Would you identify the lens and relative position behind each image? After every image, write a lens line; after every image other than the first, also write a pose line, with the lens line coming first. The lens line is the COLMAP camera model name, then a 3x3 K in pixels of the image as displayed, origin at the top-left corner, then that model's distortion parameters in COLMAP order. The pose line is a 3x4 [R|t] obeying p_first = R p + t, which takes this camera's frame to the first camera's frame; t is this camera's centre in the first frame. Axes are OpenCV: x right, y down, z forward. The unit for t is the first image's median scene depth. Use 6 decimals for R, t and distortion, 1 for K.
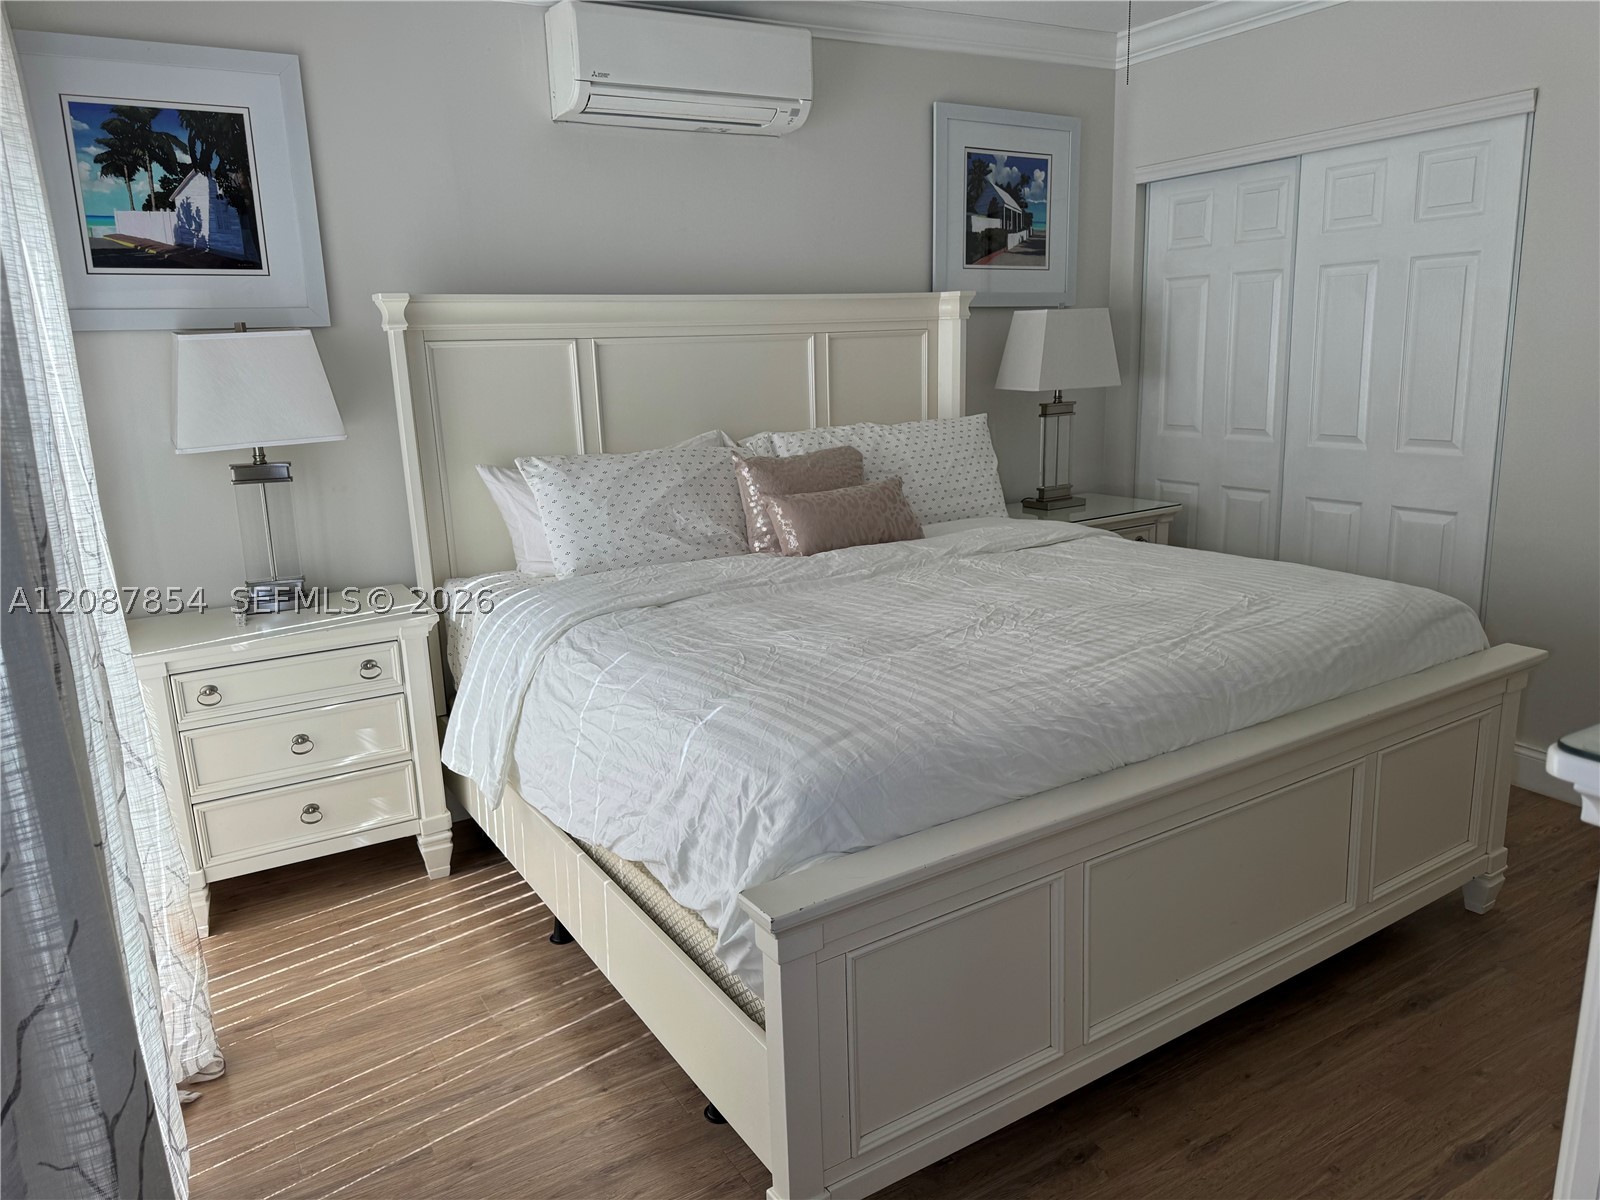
lens RADIAL K [[1124.0, 0, 801.4], [0, 1124.0, 597.7], [0, 0, 1]] dist [0.002796, -0.000360]
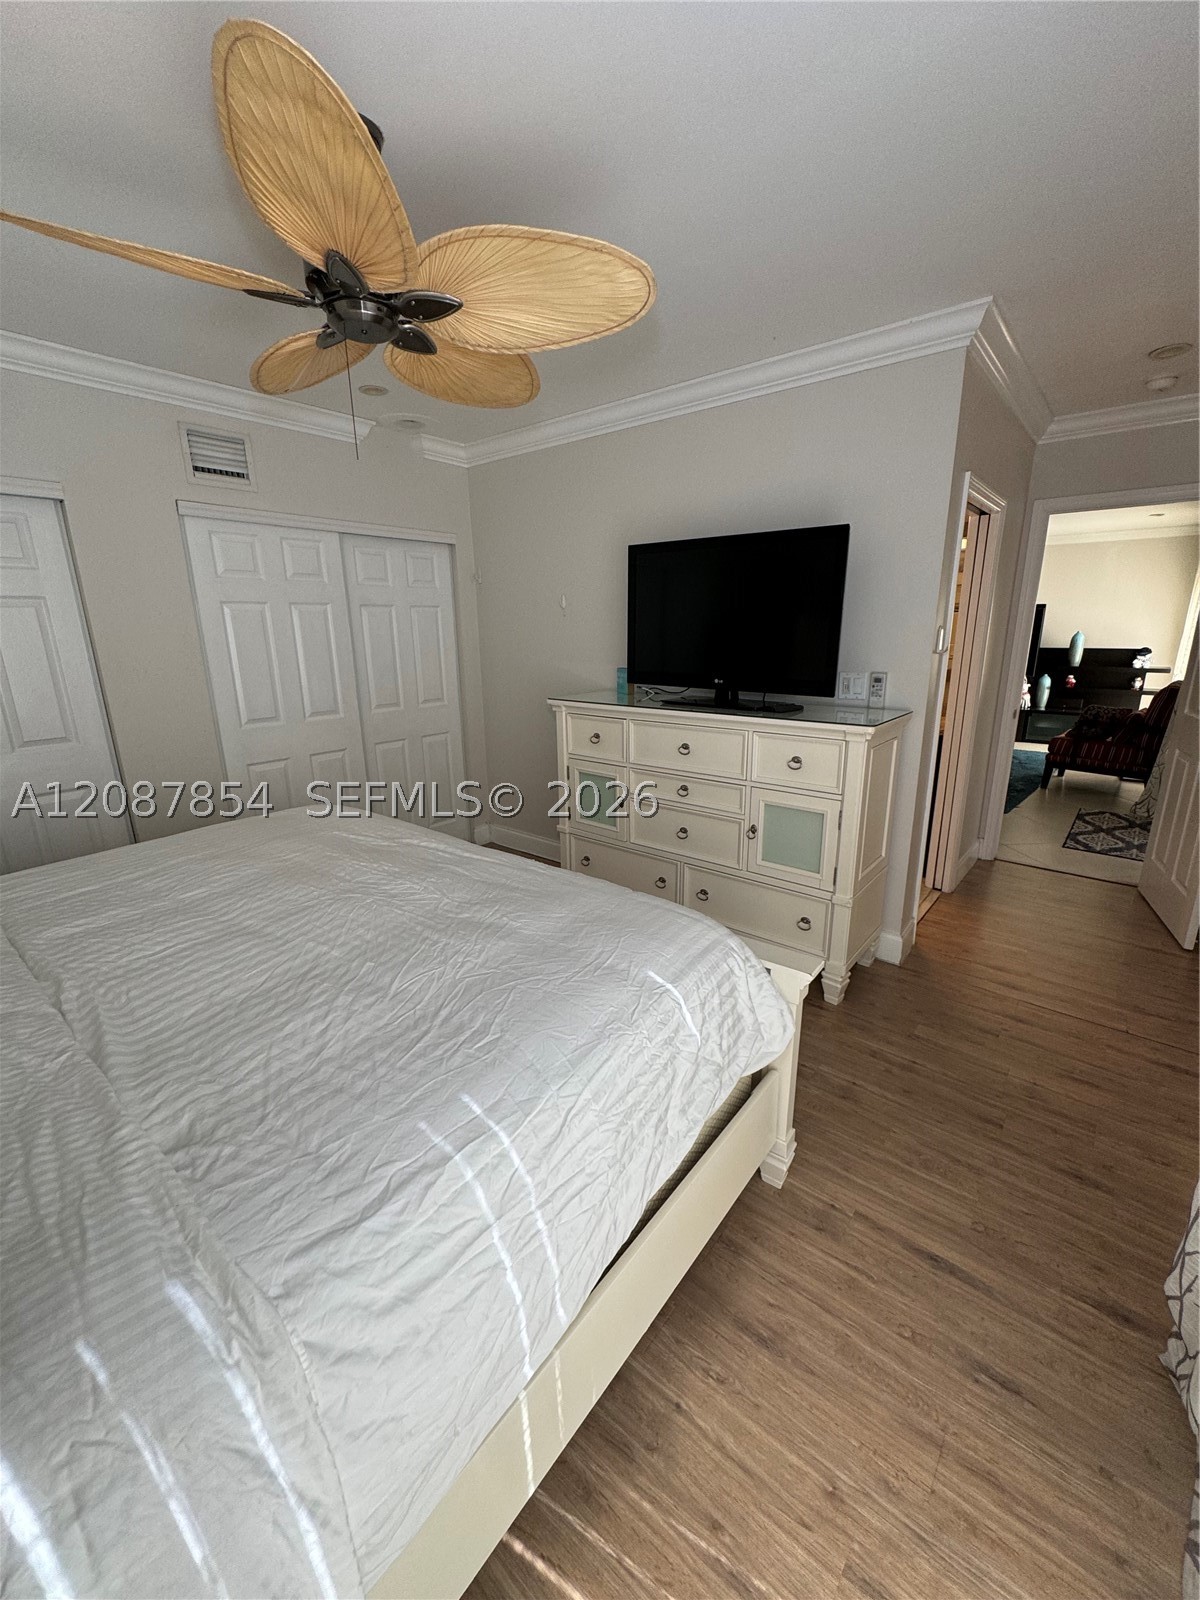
lens RADIAL K [[643.9, 0, 599.9], [0, 643.9, 795.8], [0, 0, 1]] dist [-0.001261, -0.000131]
pose [[-0.323264, -0.221411, 0.920042, -0.570143], [0.234275, 0.923253, 0.304499, -0.255097], [-0.916851, 0.313976, -0.246584, 1.061151]]
